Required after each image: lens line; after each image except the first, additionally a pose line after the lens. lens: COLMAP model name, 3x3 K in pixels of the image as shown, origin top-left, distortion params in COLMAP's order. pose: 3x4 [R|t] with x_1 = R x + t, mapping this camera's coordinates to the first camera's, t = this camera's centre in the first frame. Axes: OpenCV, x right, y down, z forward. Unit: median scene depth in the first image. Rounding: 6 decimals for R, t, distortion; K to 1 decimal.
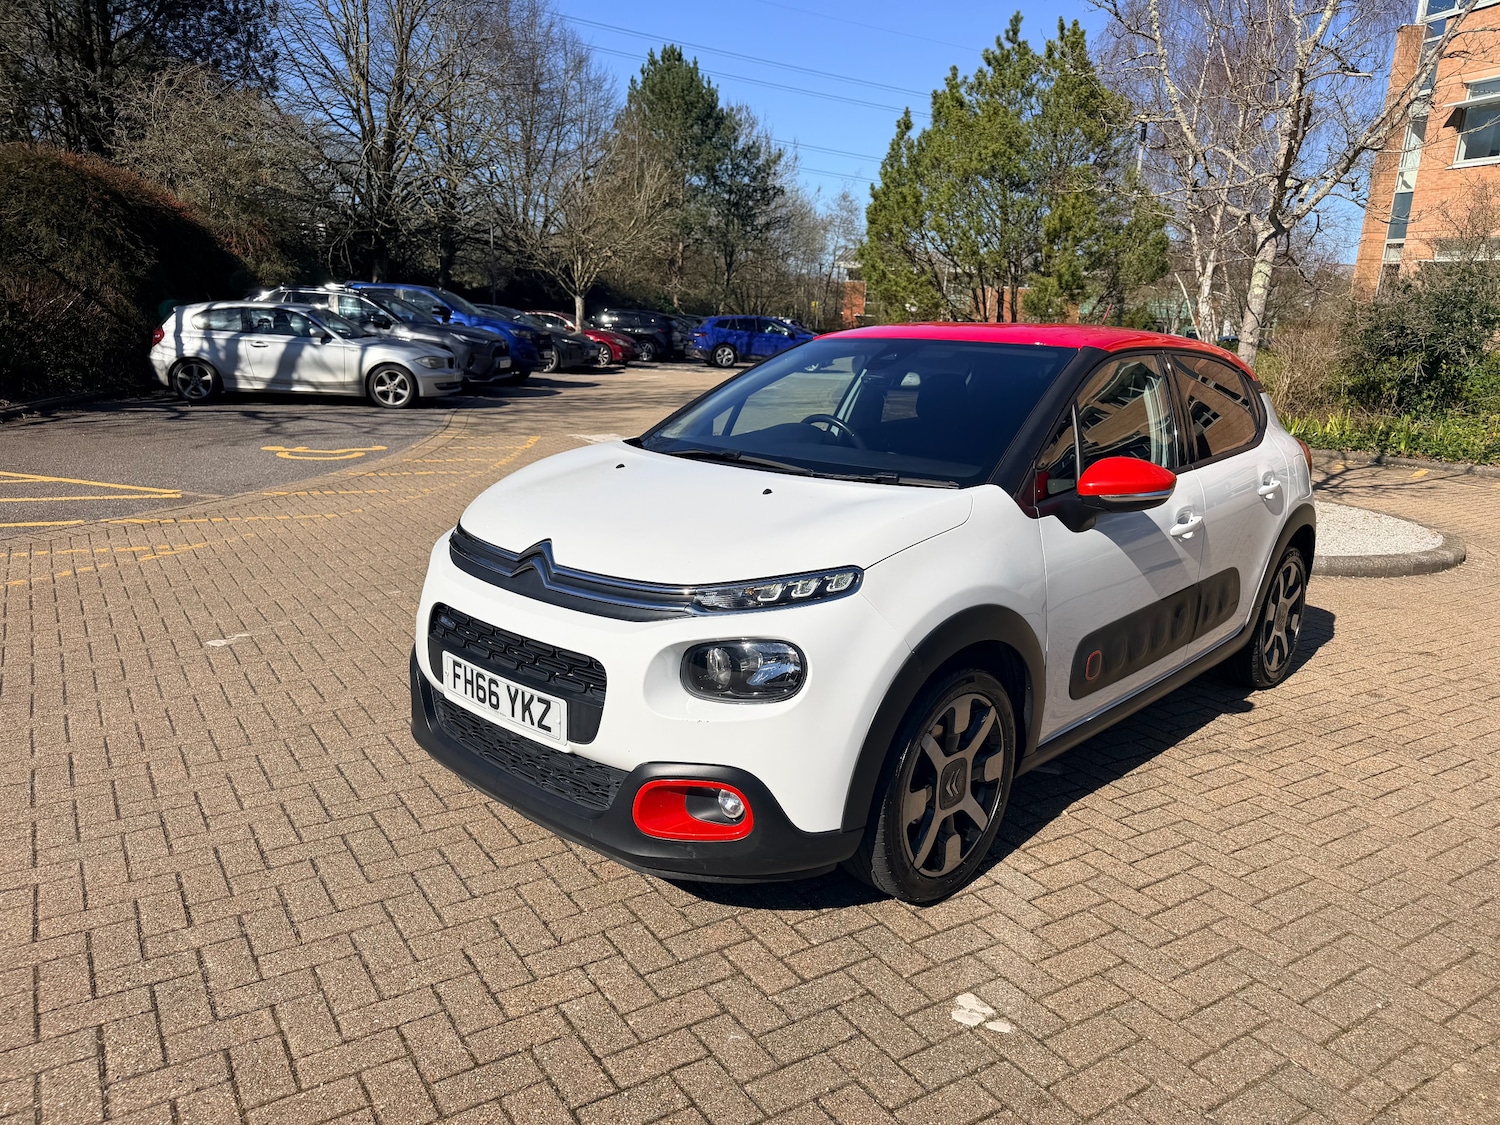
lens RADIAL K [[1063.7, 0, 757.2], [0, 1063.7, 551.4], [0, 0, 1]] dist [0.014190, -0.022246]
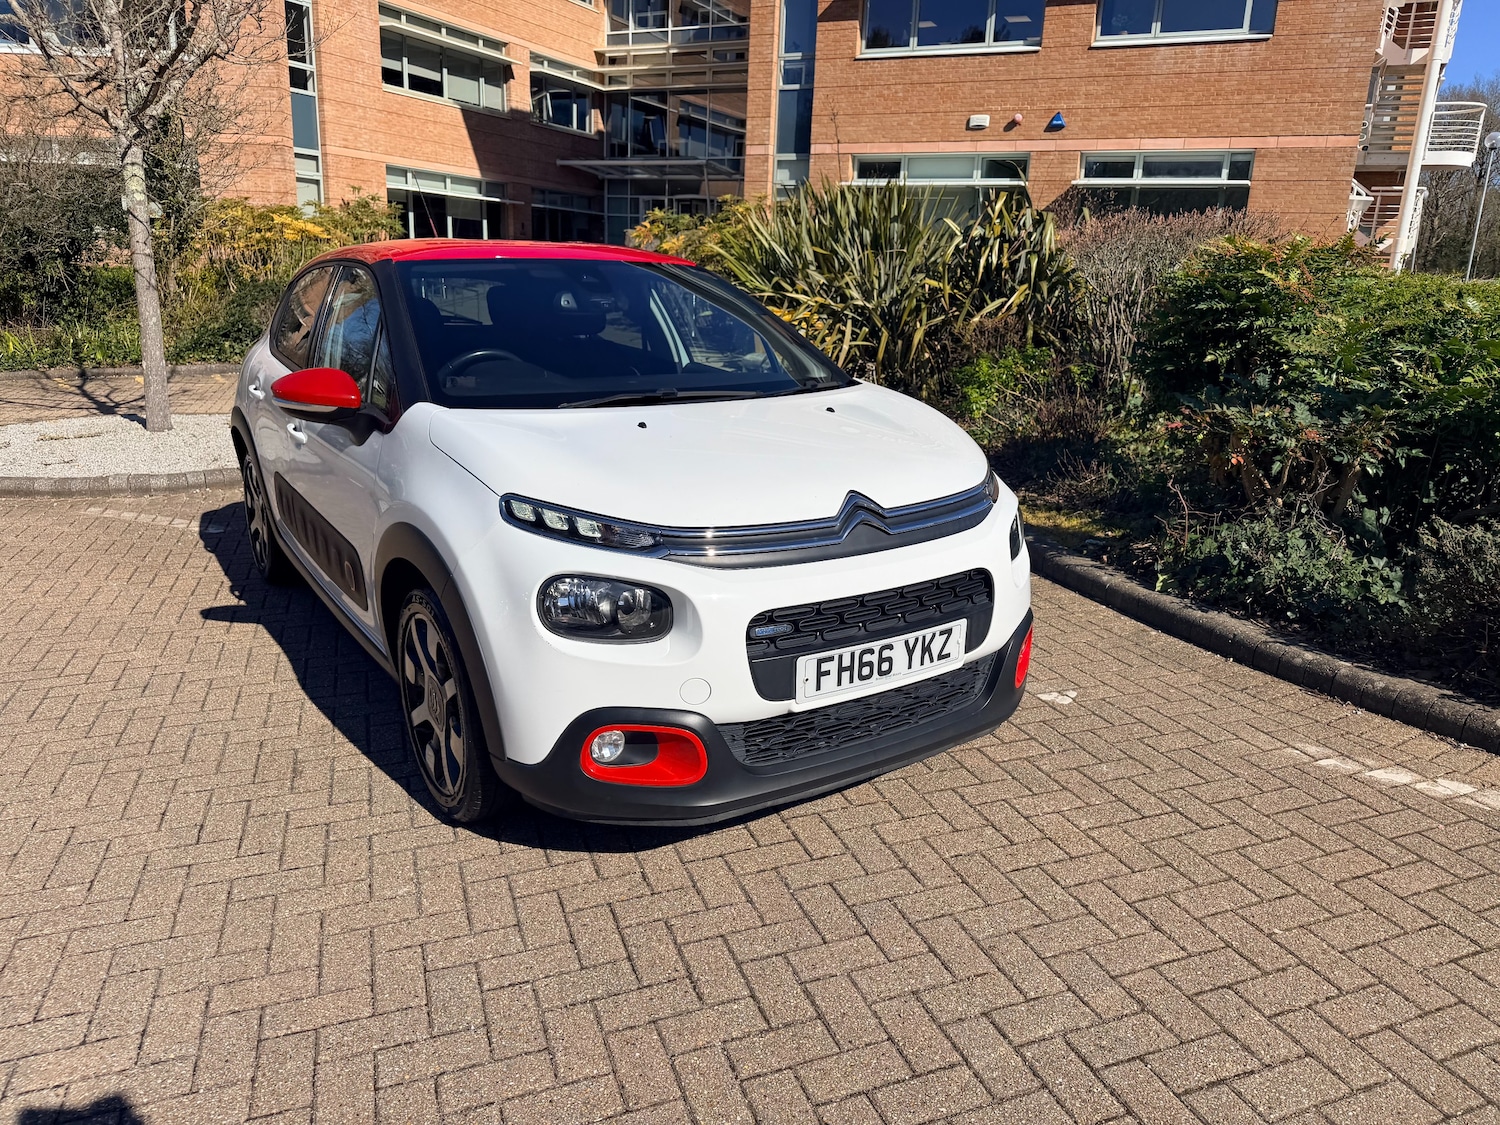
lens RADIAL K [[1064.4, 0, 773.4], [0, 1064.4, 549.1], [0, 0, 1]] dist [0.014968, -0.020454]
pose [[0.222406, -0.280956, 0.933595, -0.644662], [0.198989, 0.950502, 0.238640, -0.117210], [-0.954431, 0.132700, 0.267304, 0.478080]]
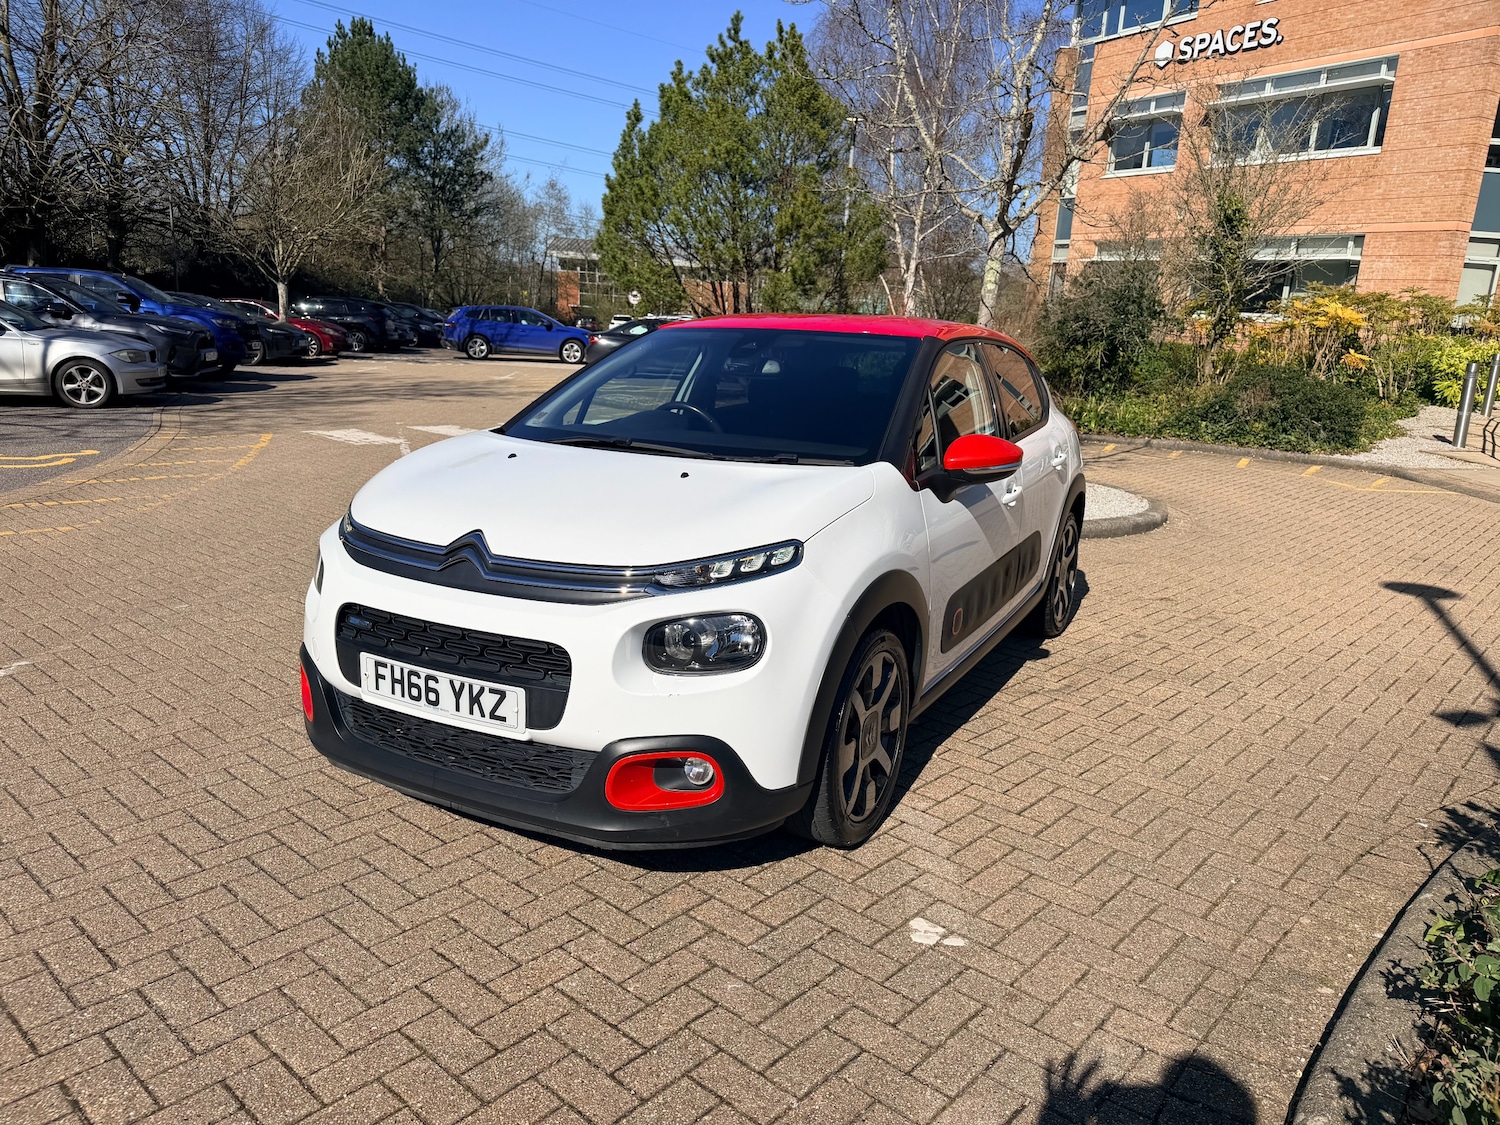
lens RADIAL K [[1060.9, 0, 749.9], [0, 1060.9, 558.9], [0, 0, 1]] dist [0.018401, -0.024902]
pose [[0.966274, -0.055578, 0.251448, -0.117655], [0.051847, 0.998425, 0.021444, 0.004123], [-0.252244, -0.007684, 0.967633, -0.012644]]
